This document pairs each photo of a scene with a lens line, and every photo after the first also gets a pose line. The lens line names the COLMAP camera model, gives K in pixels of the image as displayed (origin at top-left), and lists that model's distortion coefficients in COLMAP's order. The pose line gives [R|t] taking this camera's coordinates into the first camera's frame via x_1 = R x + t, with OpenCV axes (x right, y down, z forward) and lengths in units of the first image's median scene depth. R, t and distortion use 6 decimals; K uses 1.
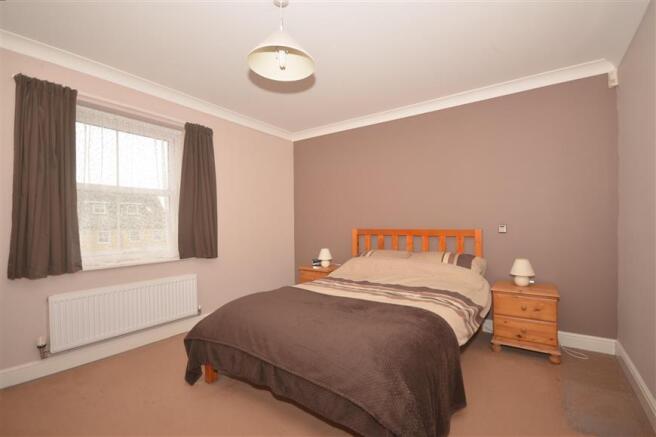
lens RADIAL K [[289.8, 0, 328.5], [0, 289.8, 224.0], [0, 0, 1]] dist [-0.002480, -0.000523]
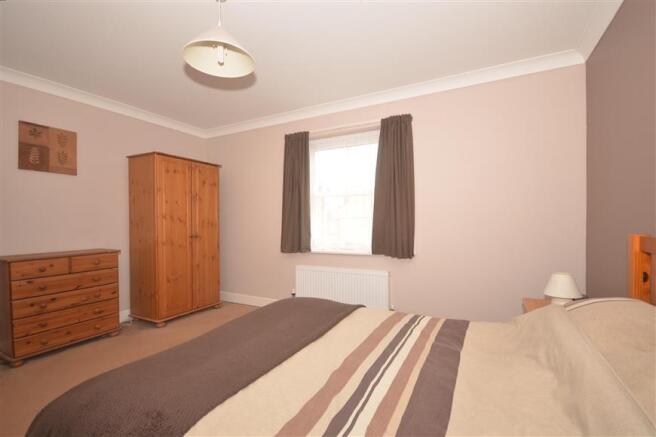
lens RADIAL K [[289.8, 0, 328.5], [0, 289.8, 224.0], [0, 0, 1]] dist [-0.002480, -0.000523]
pose [[0.144845, 0.017085, -0.989307, 0.585772], [0.004437, 0.999830, 0.017916, -0.008940], [0.989444, -0.006985, 0.144745, 0.816855]]
